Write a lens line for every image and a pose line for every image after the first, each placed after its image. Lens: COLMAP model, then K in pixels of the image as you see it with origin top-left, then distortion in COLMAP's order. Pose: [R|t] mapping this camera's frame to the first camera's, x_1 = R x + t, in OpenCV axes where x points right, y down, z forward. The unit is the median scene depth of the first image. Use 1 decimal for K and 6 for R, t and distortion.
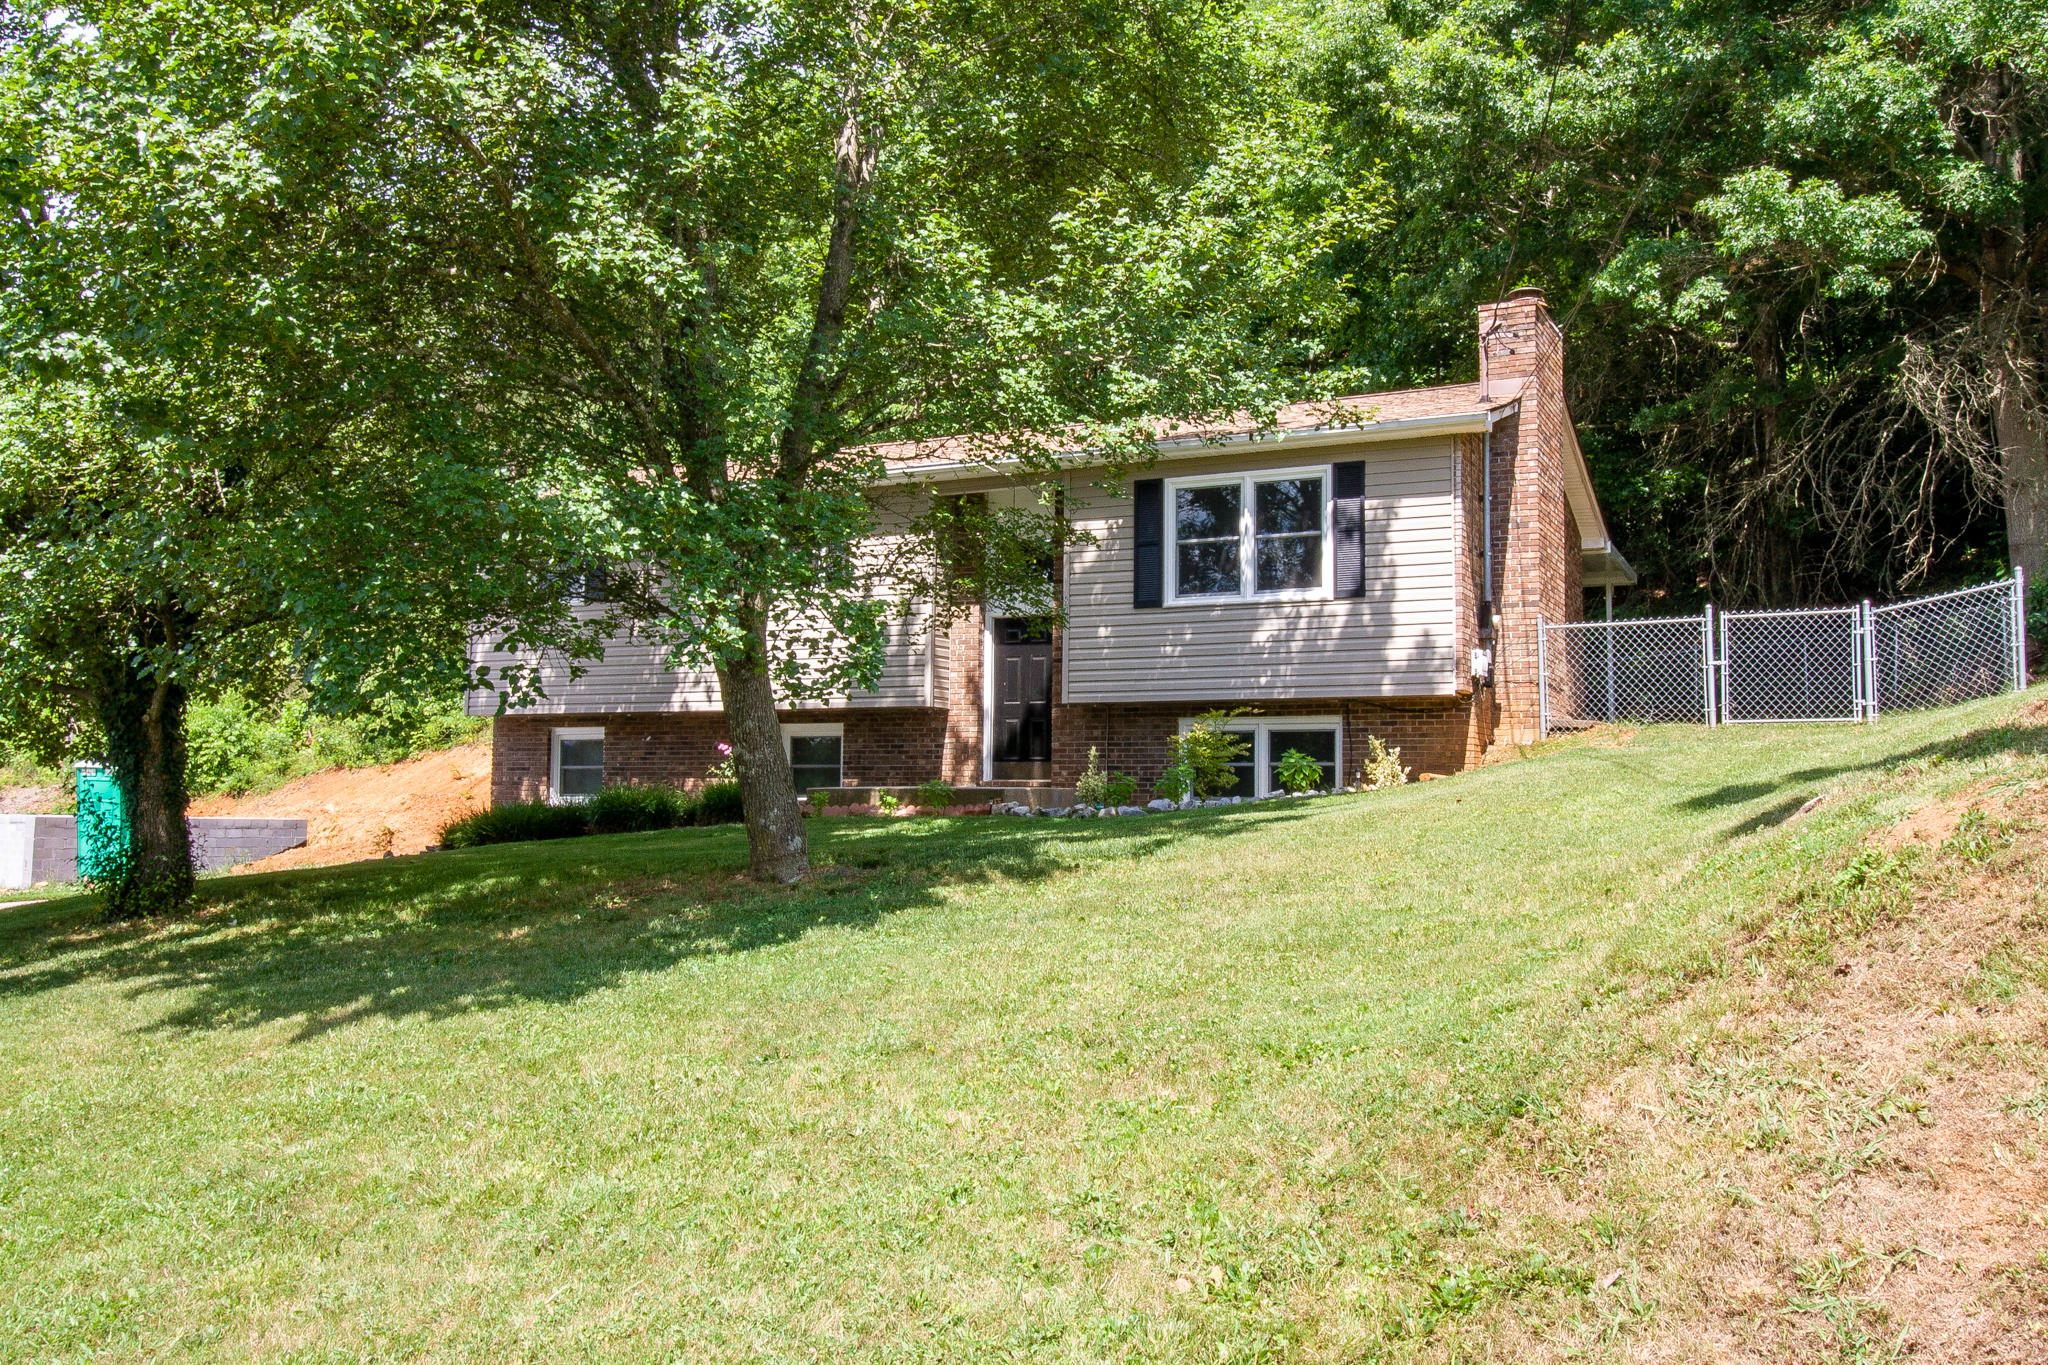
lens RADIAL K [[1733.0, 0, 1024.0], [0, 1733.0, 682.5], [0, 0, 1]] dist [0.008794, -0.007844]
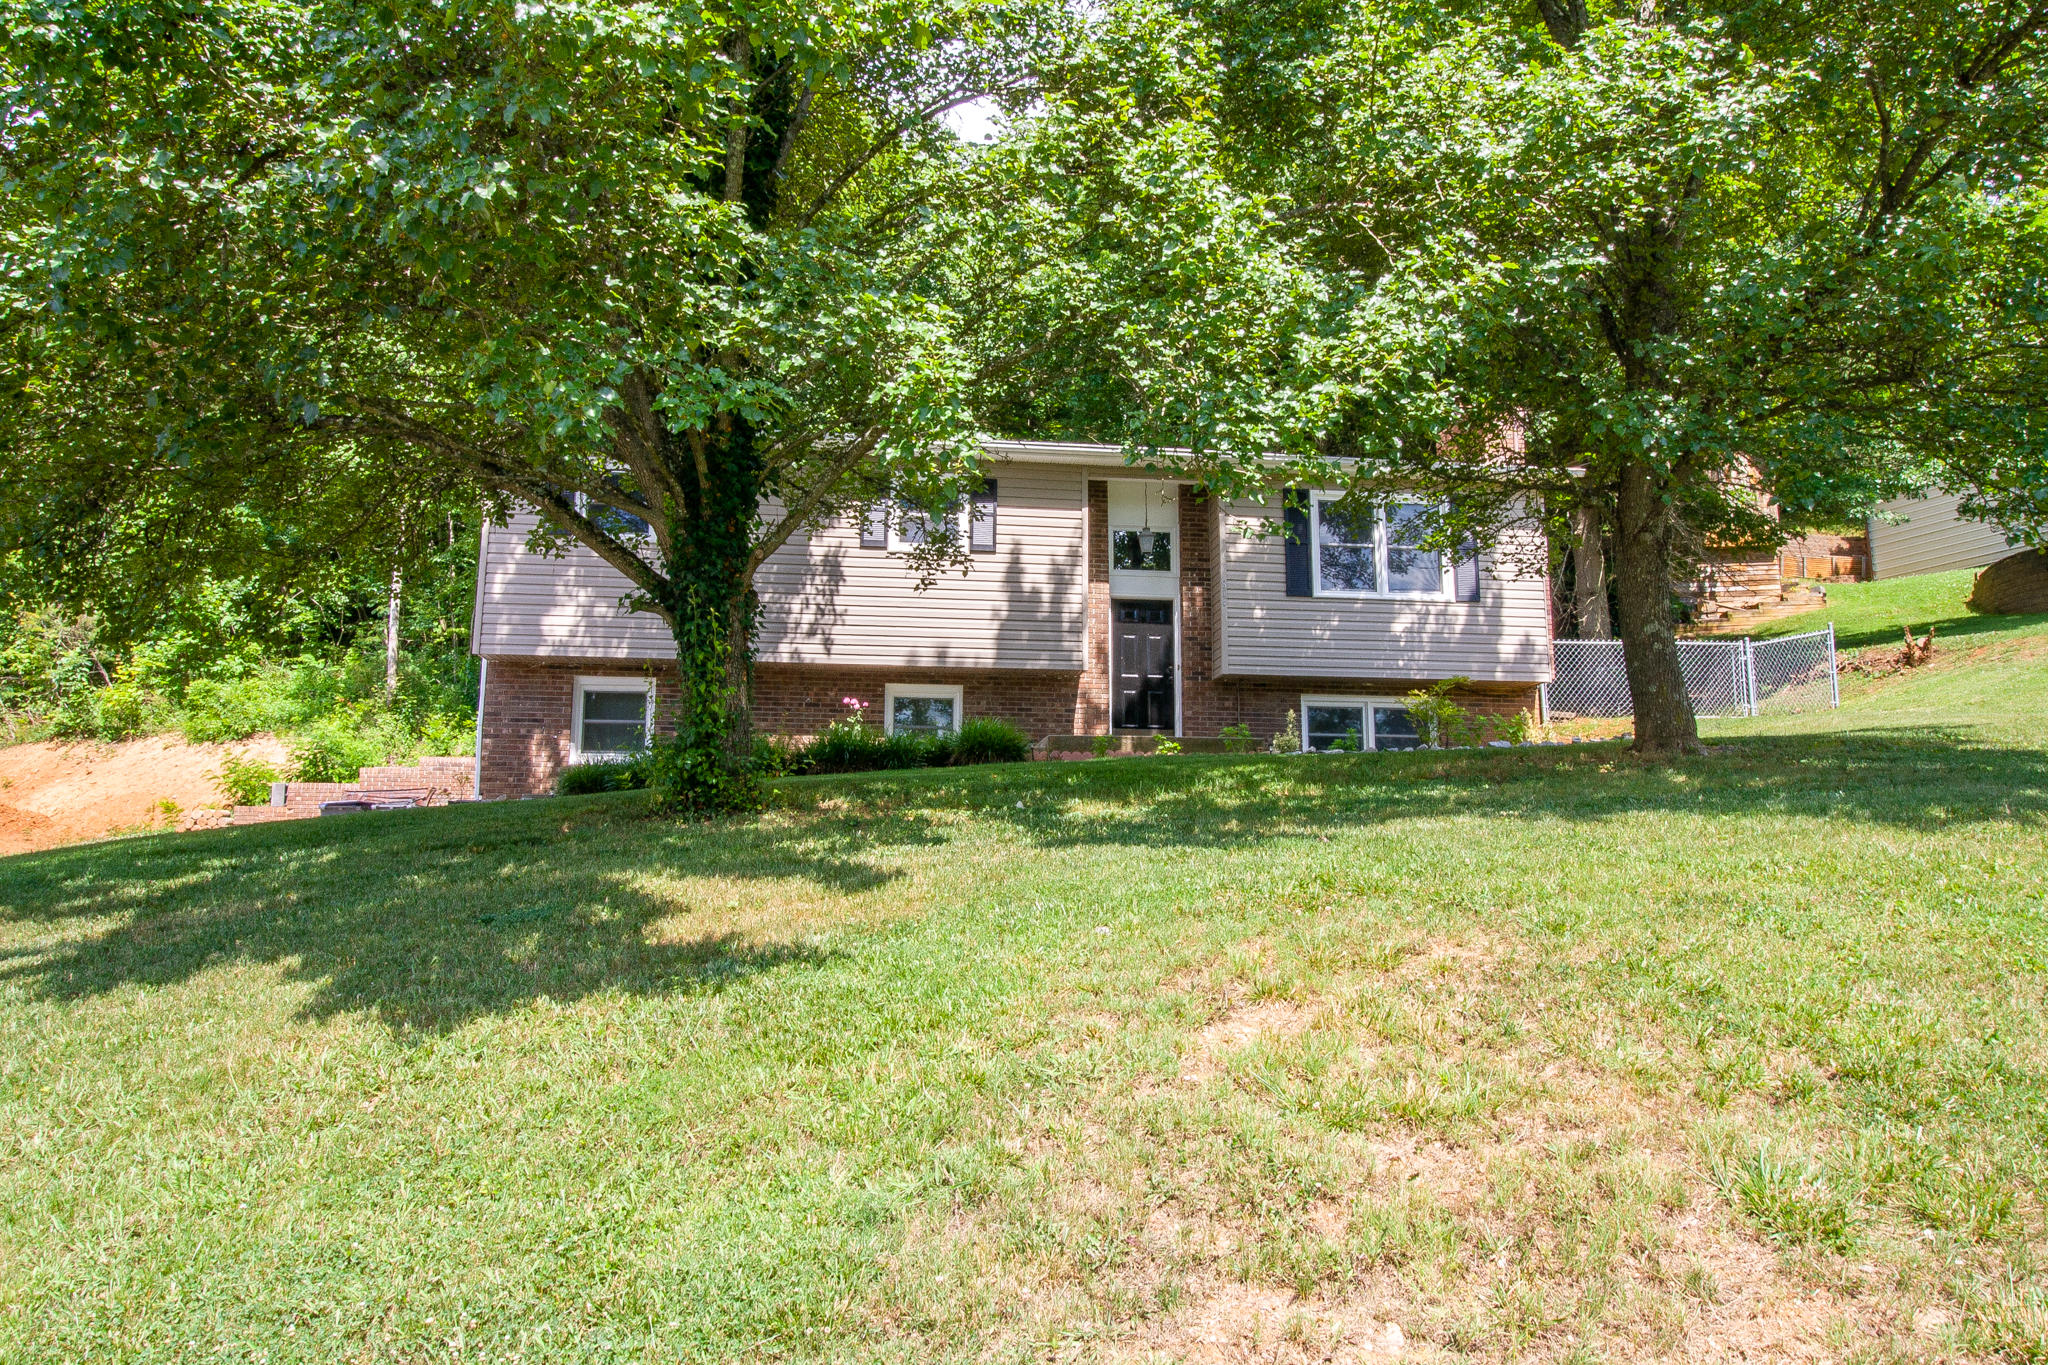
lens RADIAL K [[1364.1, 0, 1023.3], [0, 1364.1, 683.9], [0, 0, 1]] dist [0.000334, -0.000840]
pose [[0.822411, 0.078172, 0.563498, -0.565560], [-0.038653, 0.995903, -0.081746, 0.093133], [-0.567579, 0.045448, 0.822063, 0.336331]]
